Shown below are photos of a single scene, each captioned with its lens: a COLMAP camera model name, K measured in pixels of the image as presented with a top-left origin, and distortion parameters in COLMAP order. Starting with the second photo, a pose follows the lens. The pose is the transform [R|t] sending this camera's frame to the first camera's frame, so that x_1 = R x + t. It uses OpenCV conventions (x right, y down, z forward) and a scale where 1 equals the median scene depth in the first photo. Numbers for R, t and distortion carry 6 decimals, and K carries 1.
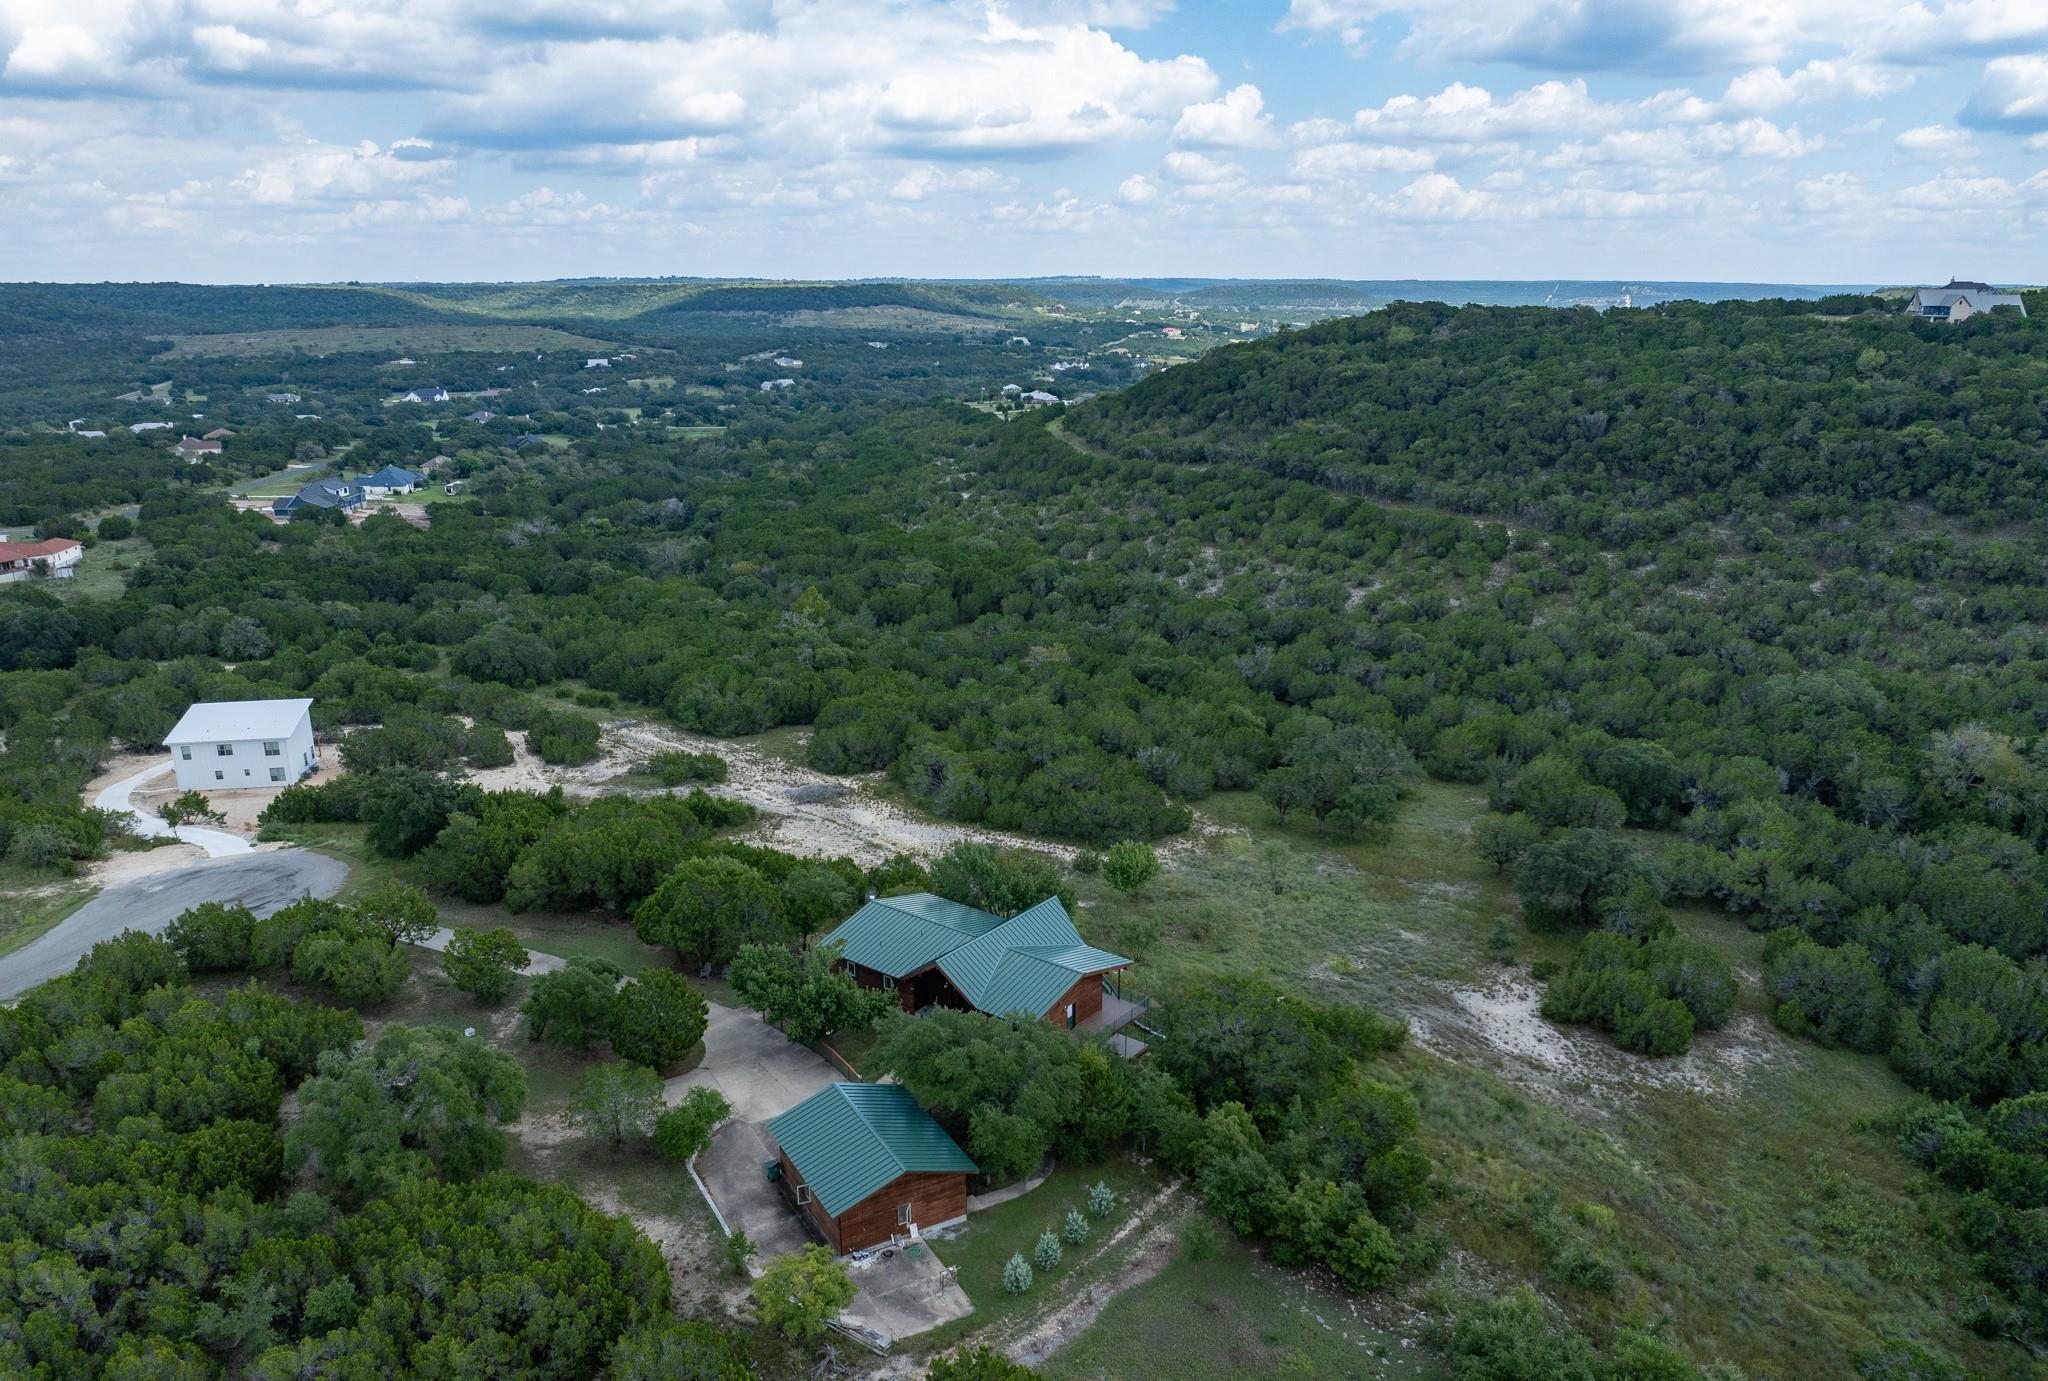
lens RADIAL K [[1439.3, 0, 1029.4], [0, 1439.3, 762.3], [0, 0, 1]] dist [-0.050742, 0.023350]
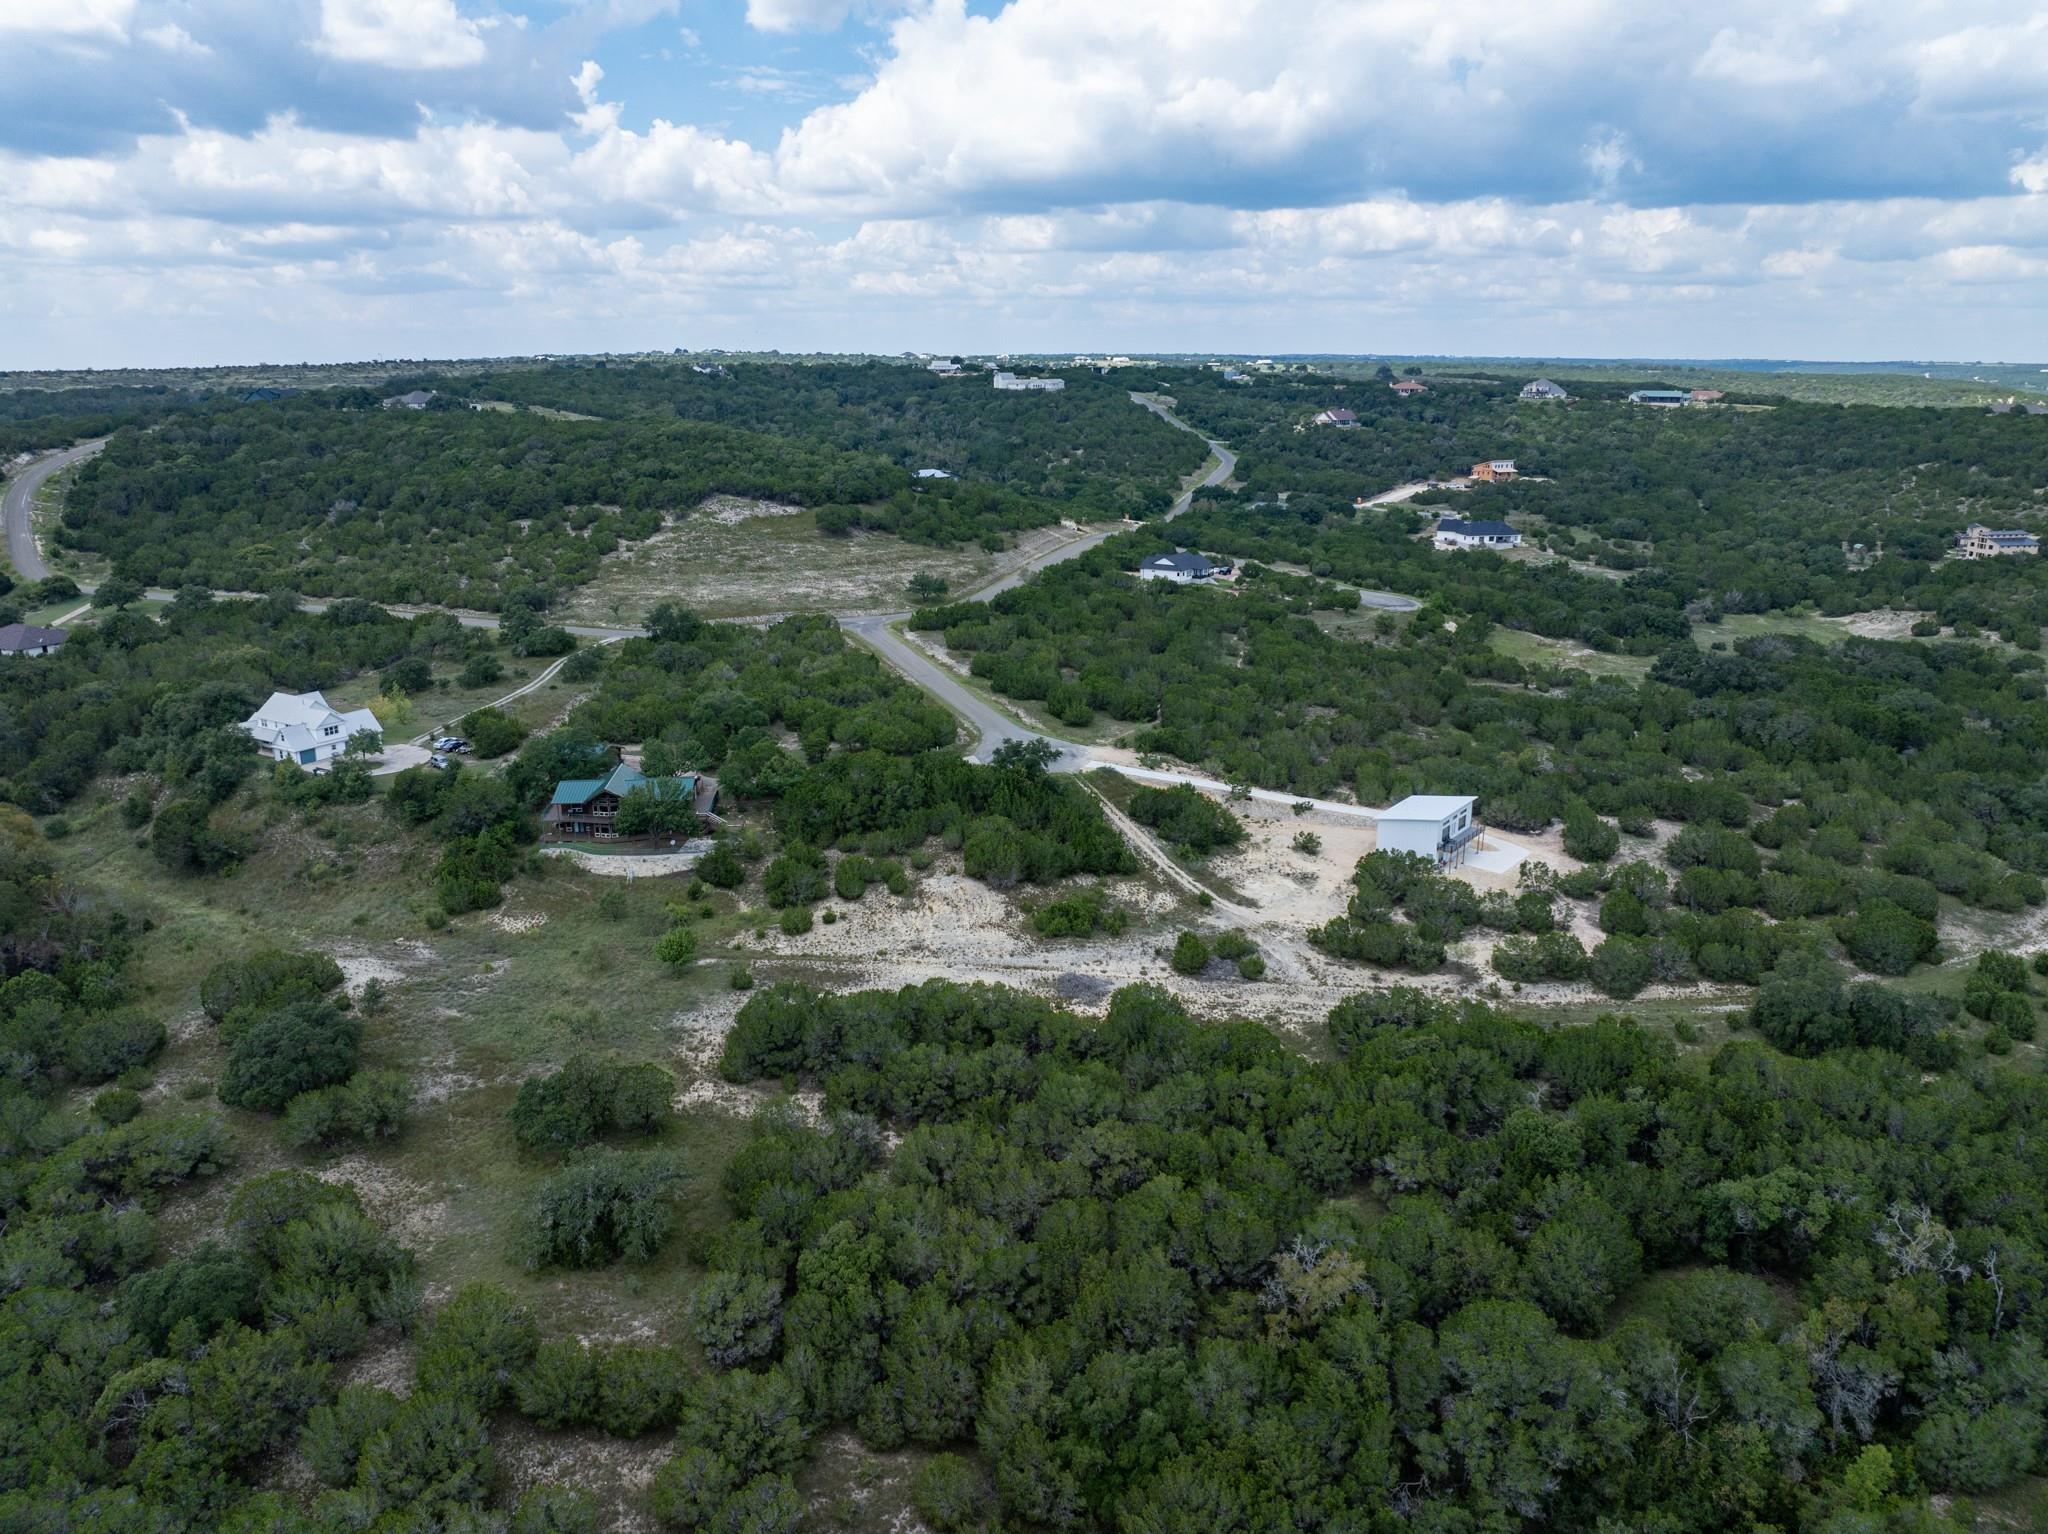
lens RADIAL K [[1440.2, 0, 1023.2], [0, 1440.2, 749.8], [0, 0, 1]] dist [-0.040521, 0.001599]
pose [[-0.735211, 0.181861, -0.652986, 0.406700], [-0.213590, 0.852106, 0.477803, -0.472124], [0.643307, 0.490757, -0.587634, 1.176640]]
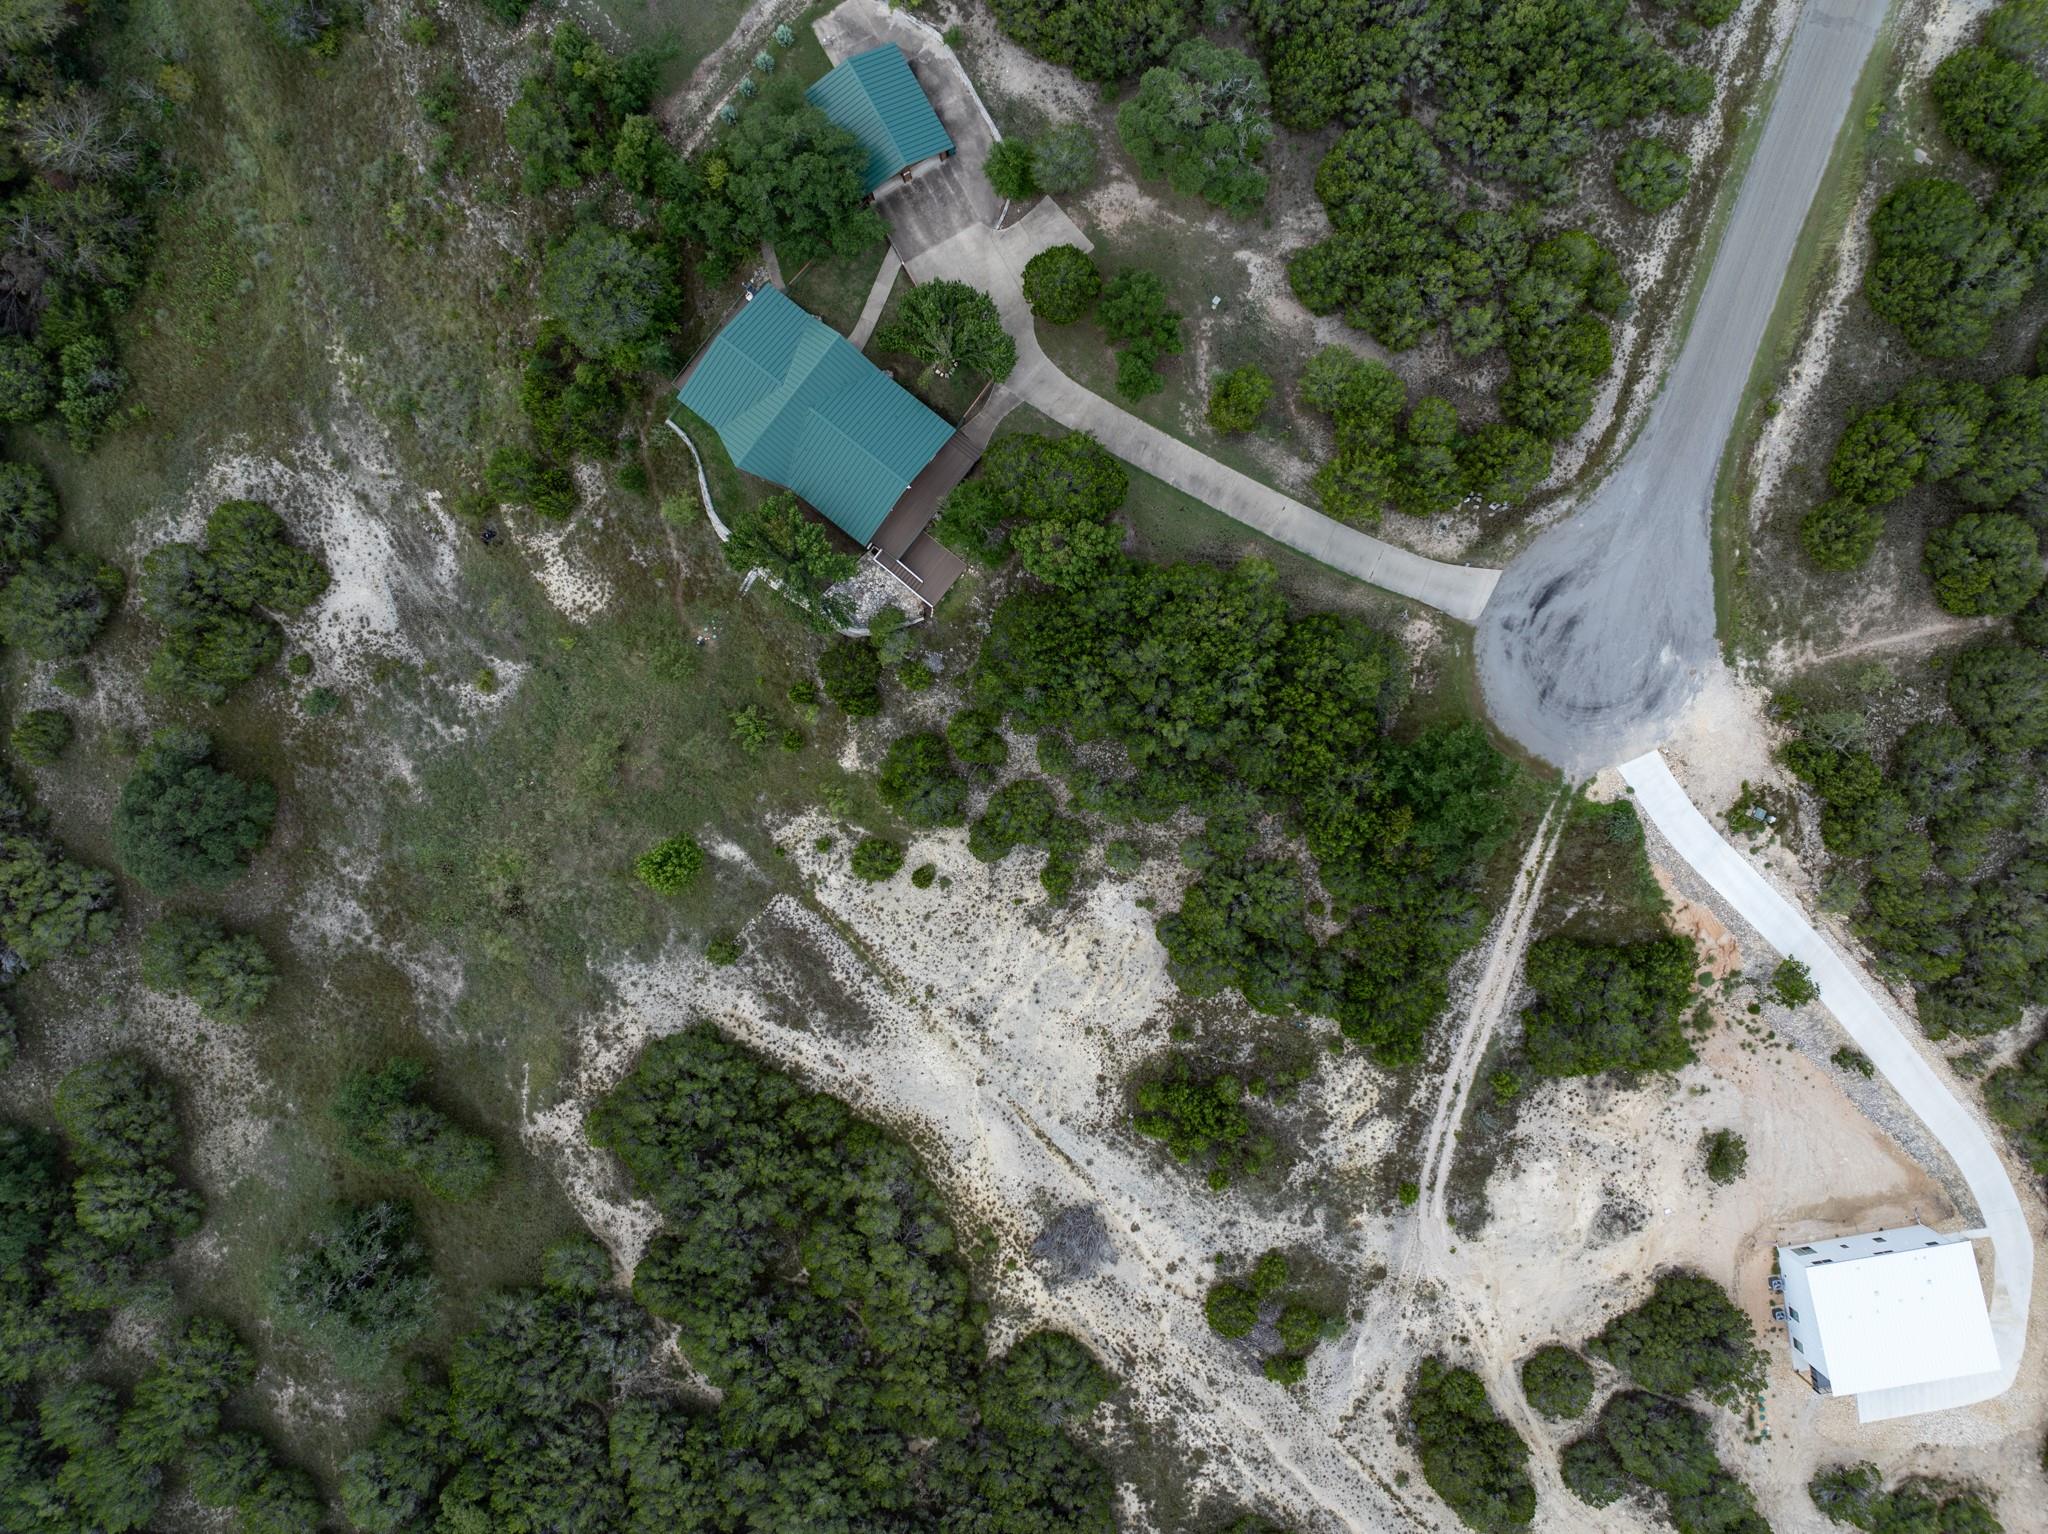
lens RADIAL K [[1440.2, 0, 1038.1], [0, 1440.2, 761.4], [0, 0, 1]] dist [-0.040521, 0.001599]
pose [[-0.999849, -0.010421, 0.013940, -0.108375], [0.016597, -0.329862, 0.943883, -0.476070], [-0.005238, 0.943972, 0.329985, 0.407356]]
